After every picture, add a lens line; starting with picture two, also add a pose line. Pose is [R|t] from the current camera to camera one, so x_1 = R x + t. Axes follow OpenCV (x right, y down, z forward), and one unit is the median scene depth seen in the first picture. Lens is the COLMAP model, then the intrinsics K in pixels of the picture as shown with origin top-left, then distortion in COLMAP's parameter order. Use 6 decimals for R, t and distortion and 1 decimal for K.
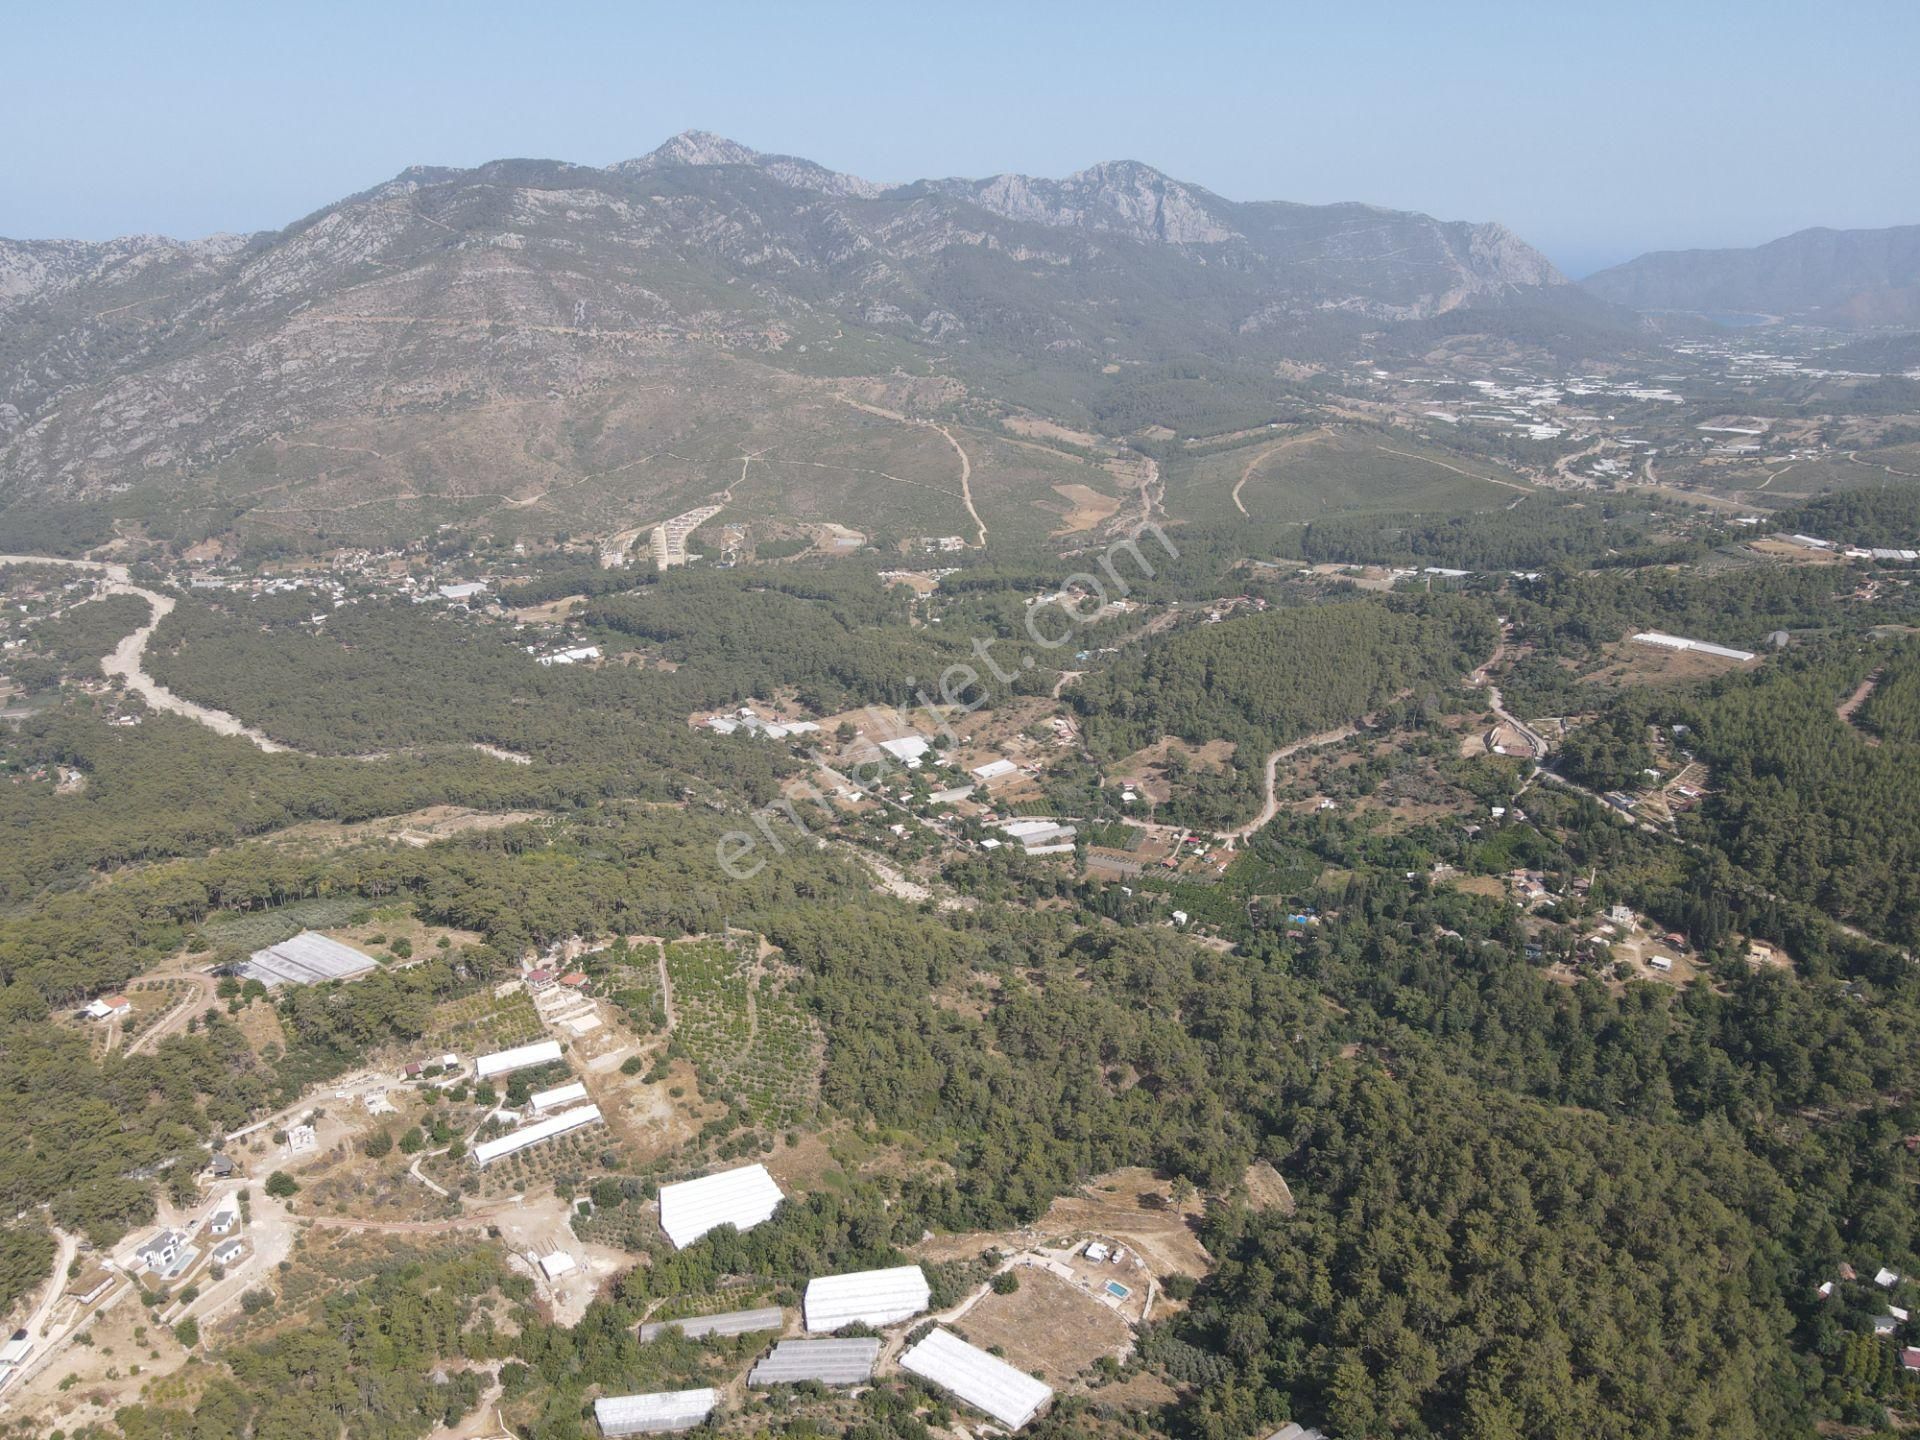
lens RADIAL K [[1421.9, 0, 972.2], [0, 1421.9, 712.5], [0, 0, 1]] dist [0.002804, 0.016344]
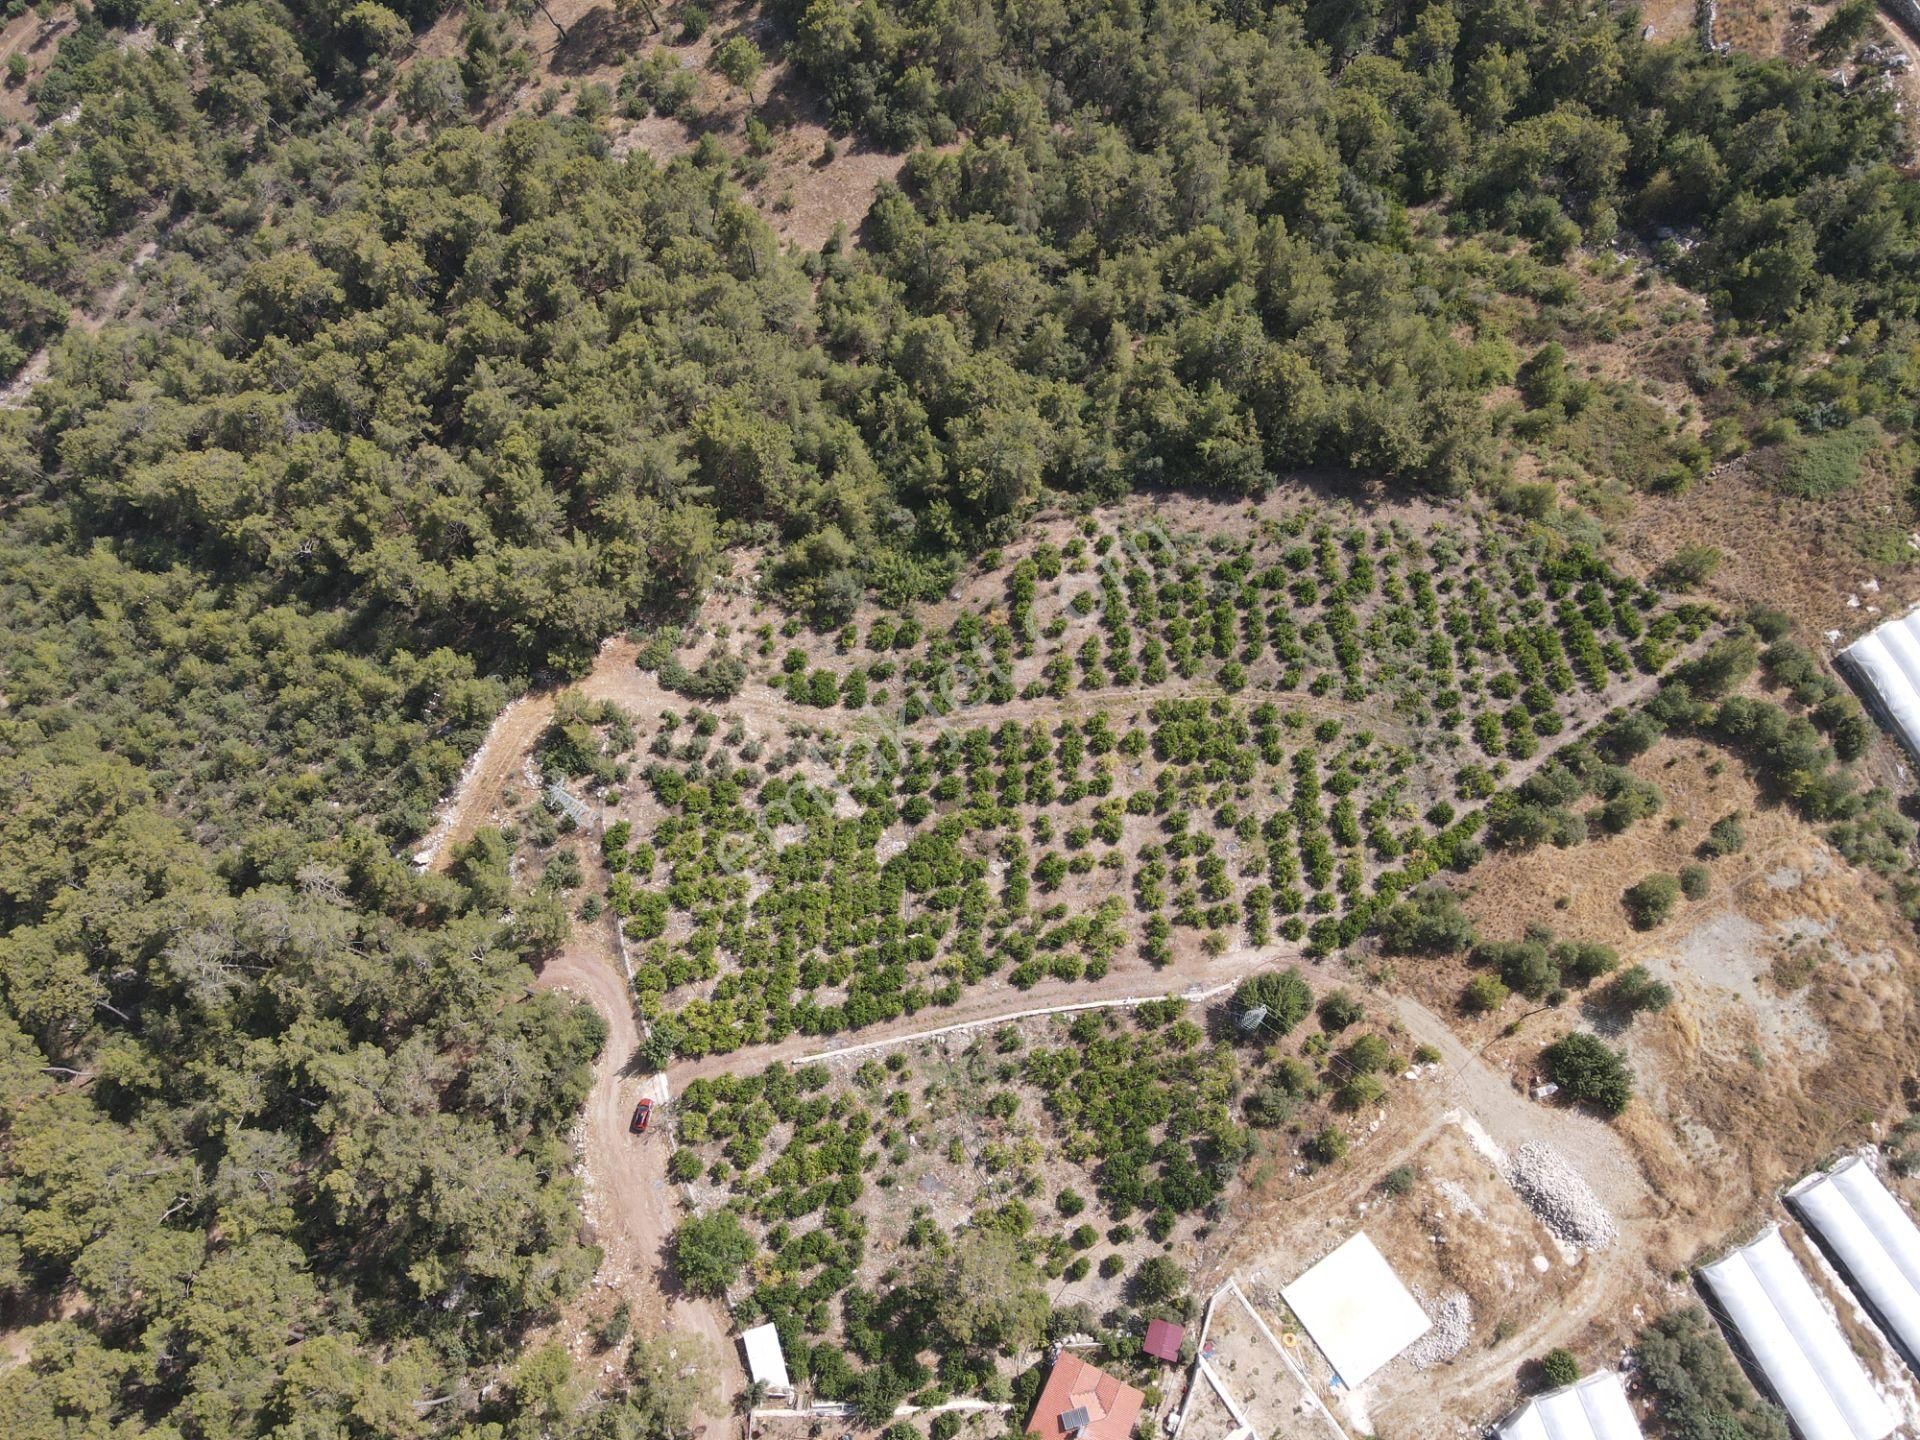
lens RADIAL K [[1421.9, 0, 955.4], [0, 1421.9, 719.3], [0, 0, 1]] dist [0.002804, 0.016344]
pose [[0.080349, -0.948061, 0.307772, -0.177036], [0.383459, 0.314407, 0.868394, -0.026446], [-0.920056, 0.048243, 0.388804, 0.664471]]
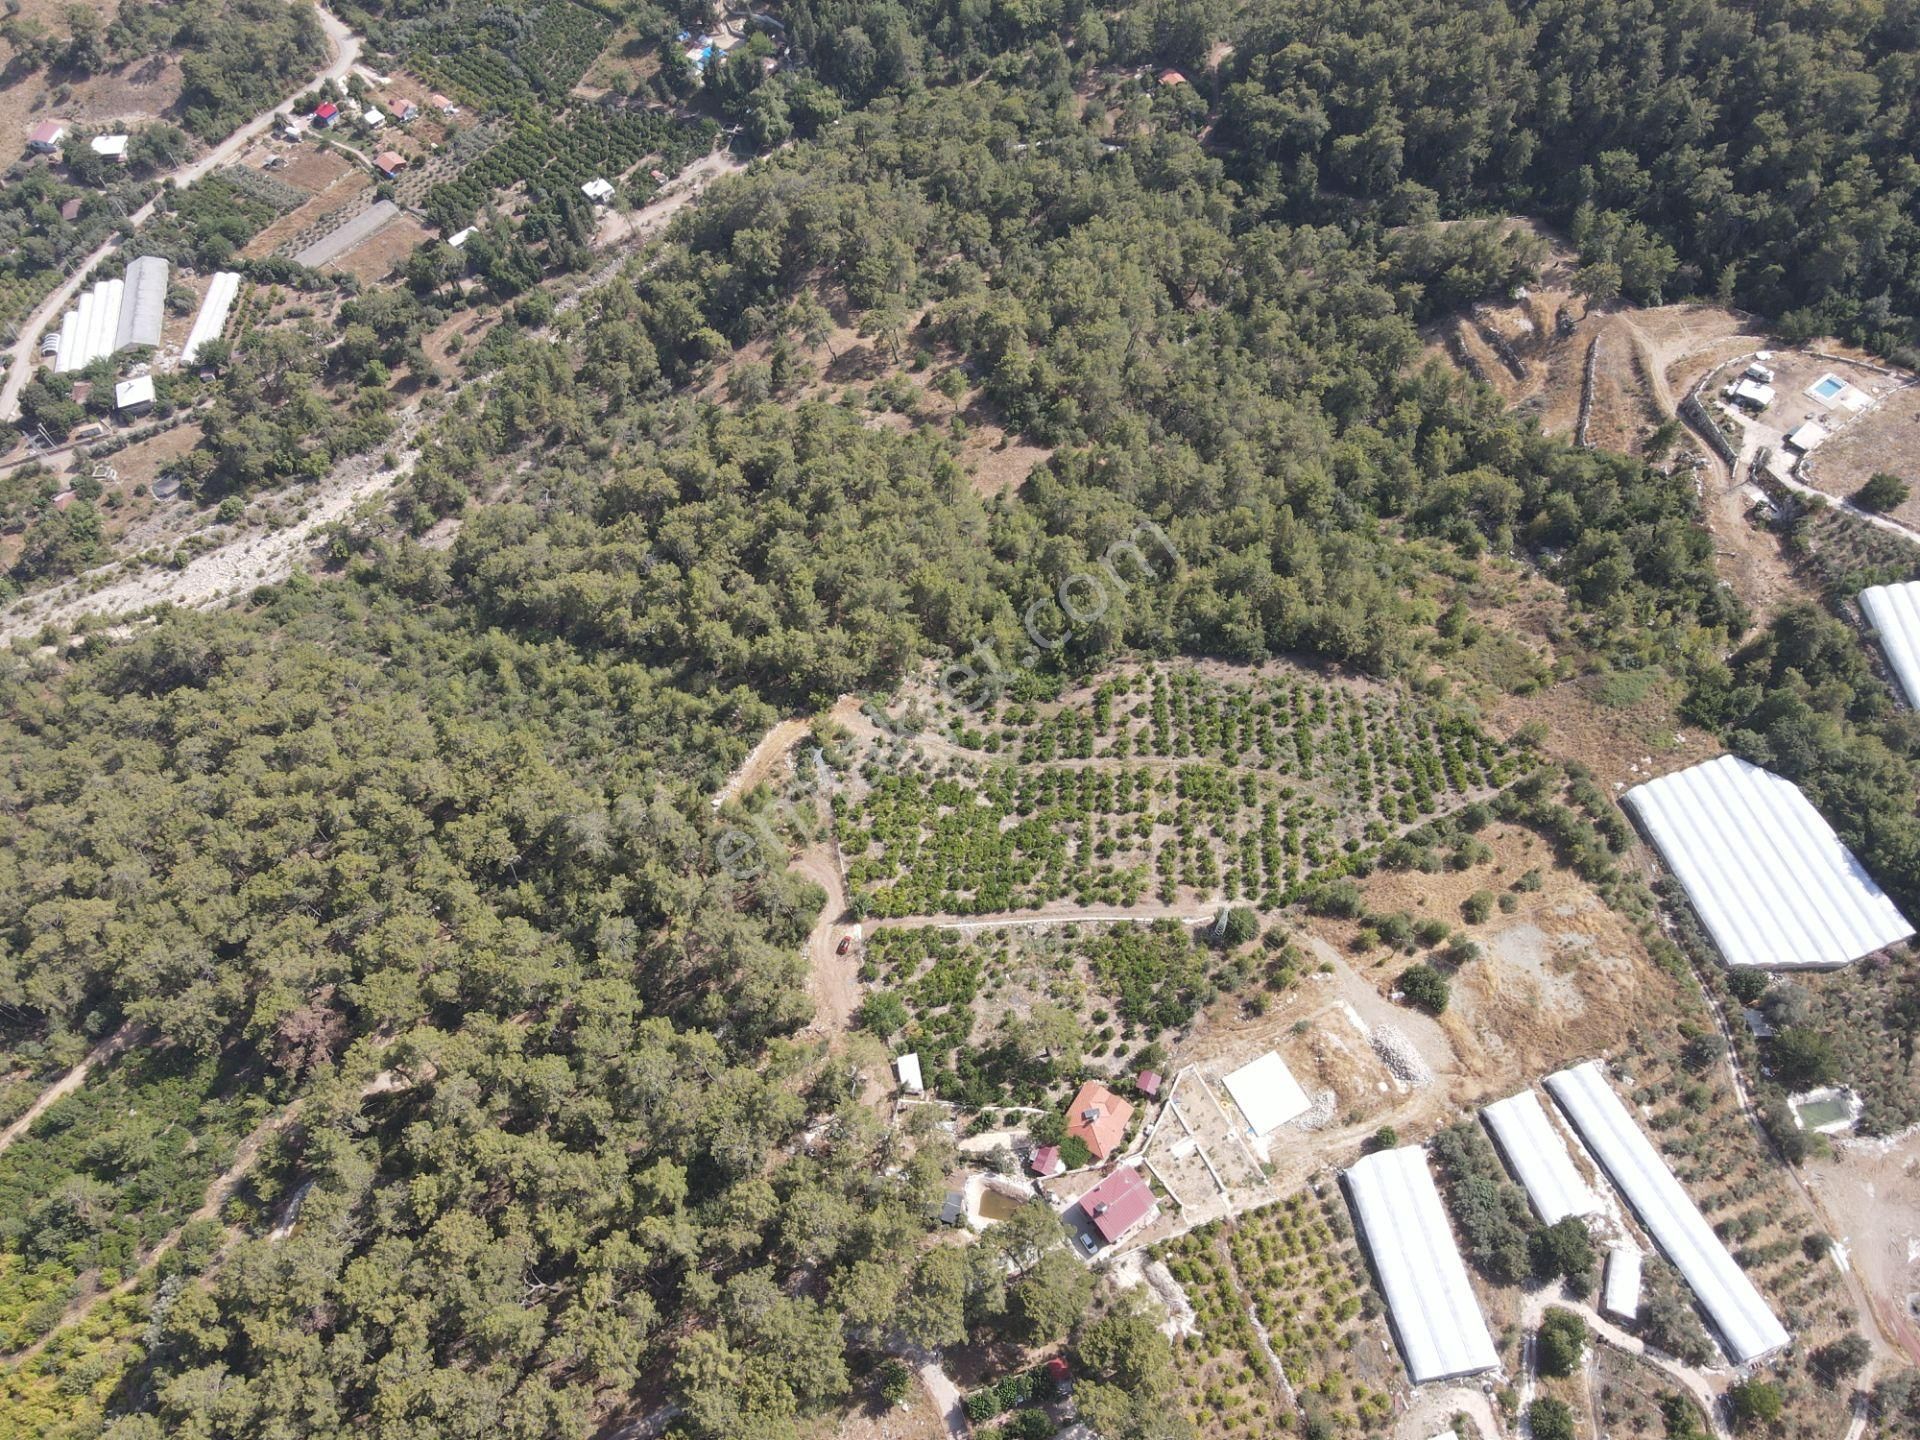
lens RADIAL K [[1421.9, 0, 961.2], [0, 1421.9, 714.9], [0, 0, 1]] dist [0.002804, 0.016344]
pose [[0.205743, -0.829651, 0.518989, -0.277103], [0.356870, 0.557422, 0.749616, -0.106073], [-0.911215, 0.030983, 0.410763, 0.629739]]
